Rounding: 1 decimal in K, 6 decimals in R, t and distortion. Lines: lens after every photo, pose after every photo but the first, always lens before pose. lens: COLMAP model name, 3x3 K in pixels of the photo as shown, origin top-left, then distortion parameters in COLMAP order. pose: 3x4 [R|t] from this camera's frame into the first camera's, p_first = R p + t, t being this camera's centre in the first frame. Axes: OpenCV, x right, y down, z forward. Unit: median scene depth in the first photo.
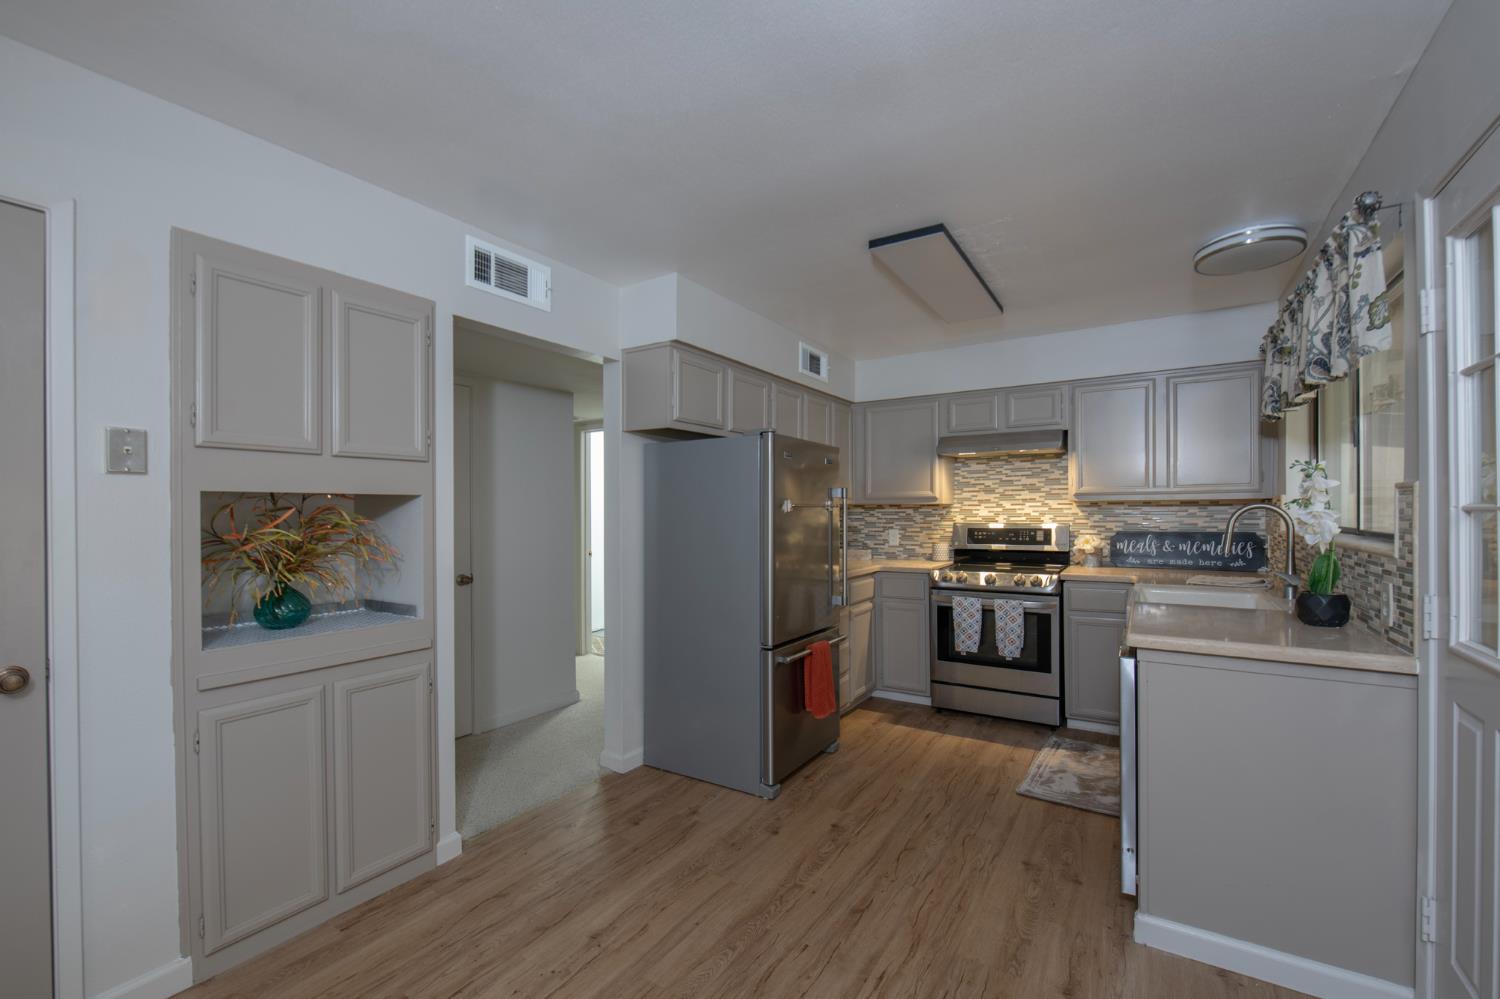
lens RADIAL K [[614.5, 0, 761.1], [0, 614.5, 514.4], [0, 0, 1]] dist [-0.002062, -0.000901]
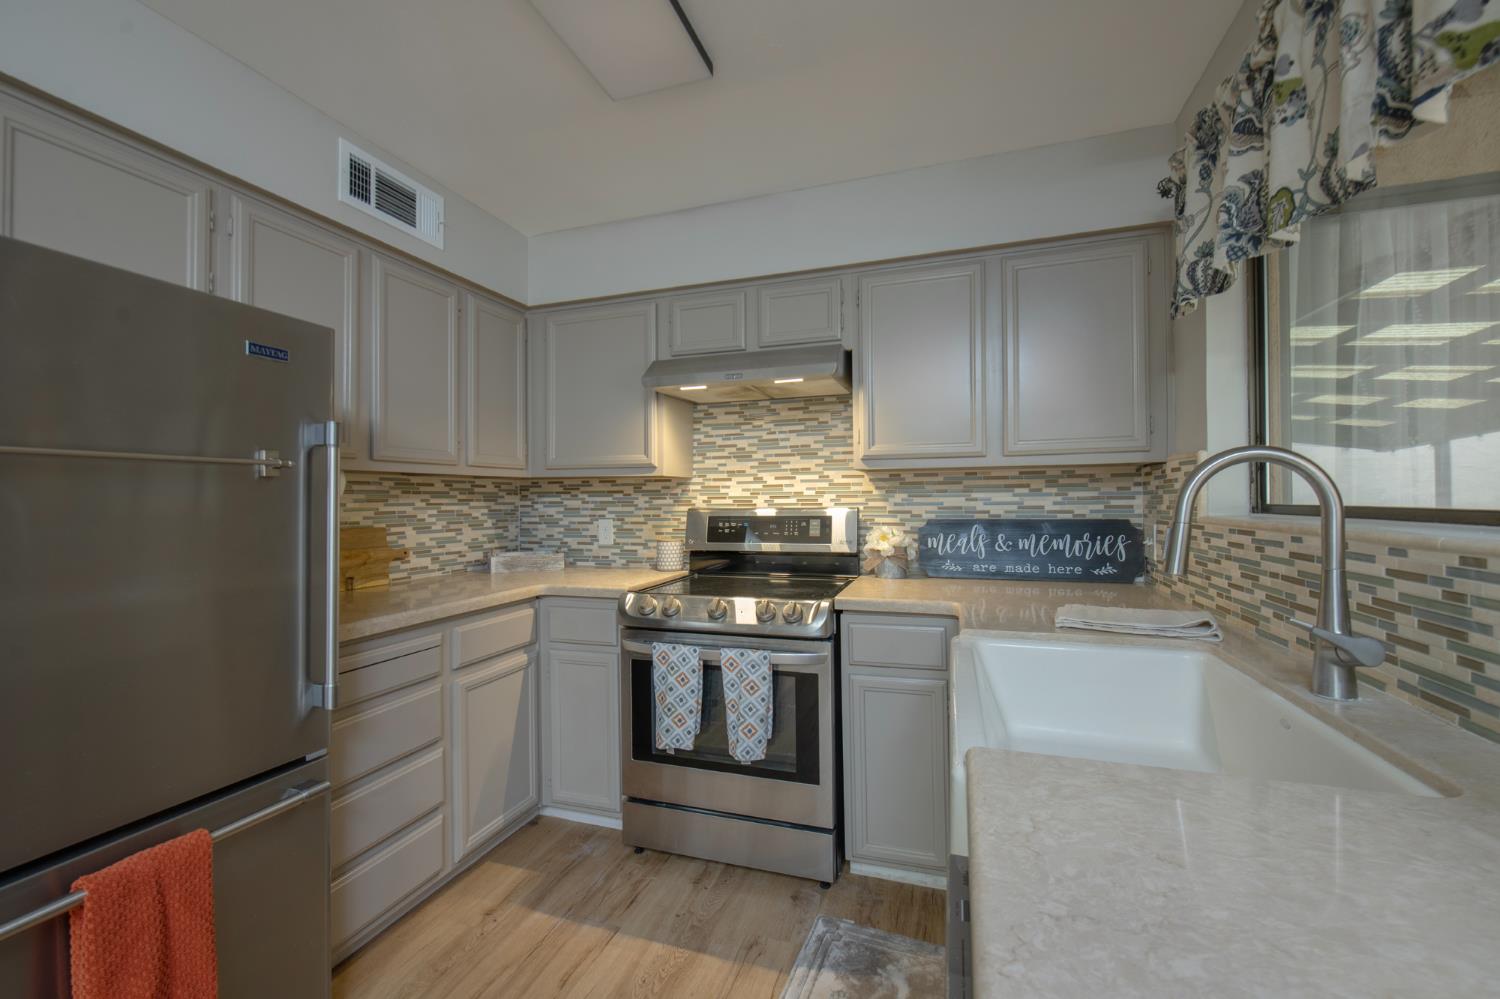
lens RADIAL K [[614.5, 0, 745.3], [0, 614.5, 494.3], [0, 0, 1]] dist [-0.002062, -0.000901]
pose [[0.972183, 0.000145, 0.234224, 0.269002], [0.003237, 0.999896, -0.014057, 0.010621], [-0.234202, 0.014424, 0.972081, 0.463777]]
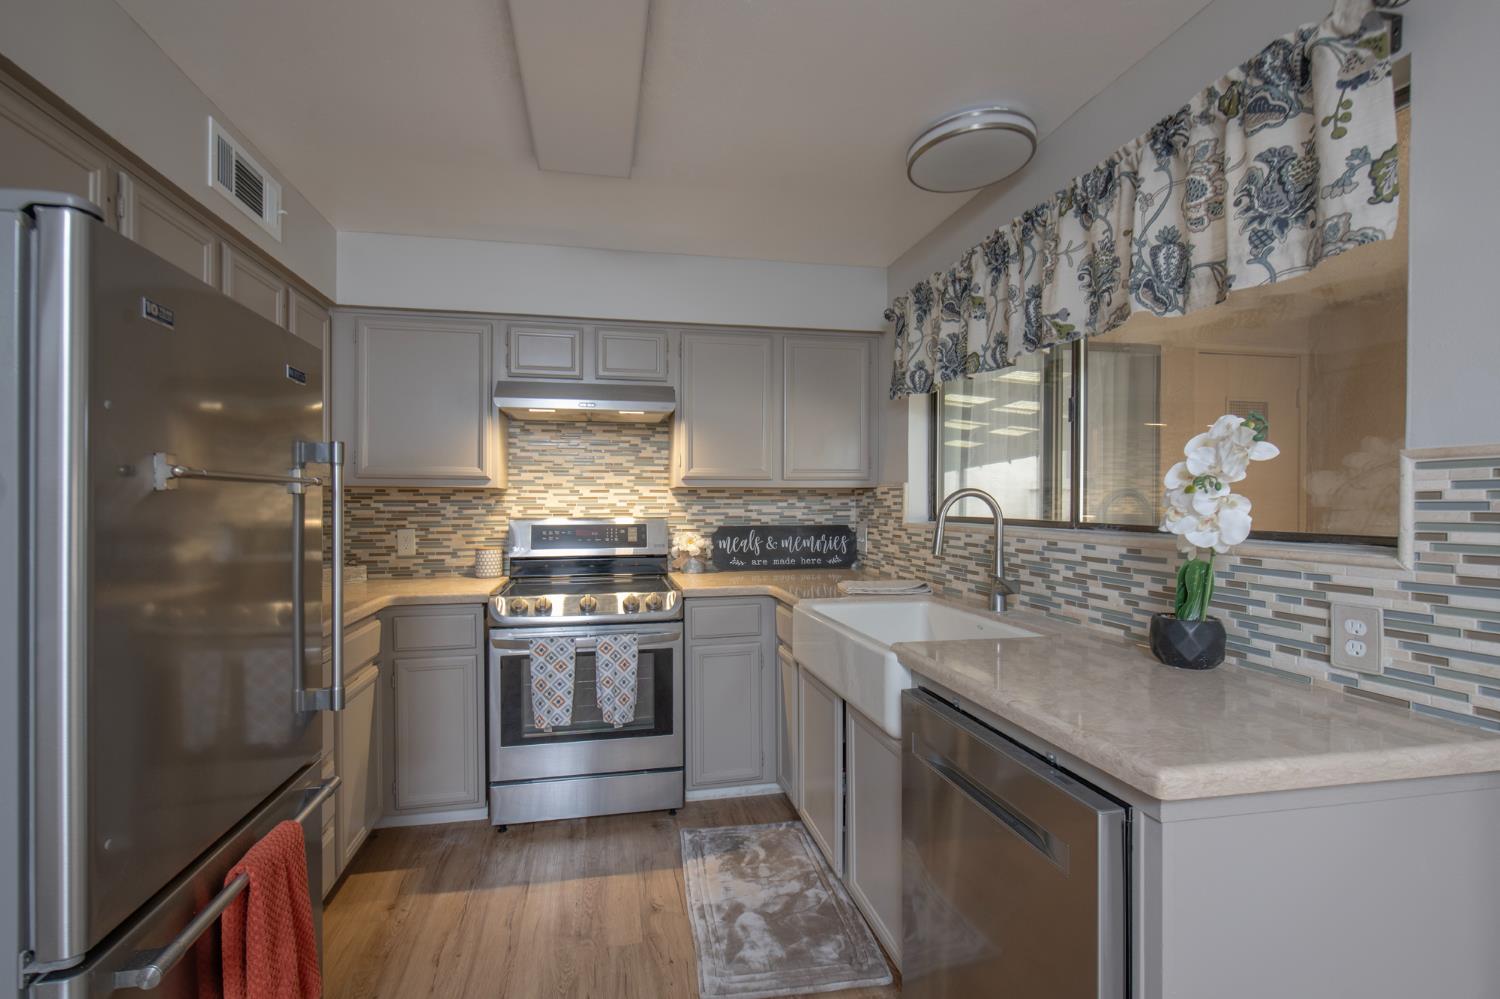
lens RADIAL K [[614.5, 0, 720.1], [0, 614.5, 505.8], [0, 0, 1]] dist [-0.002062, -0.000901]
pose [[0.736076, 0.002073, 0.676895, 0.038656], [-0.000418, 0.999997, -0.002609, 0.002962], [-0.676898, 0.001637, 0.736075, 0.430902]]
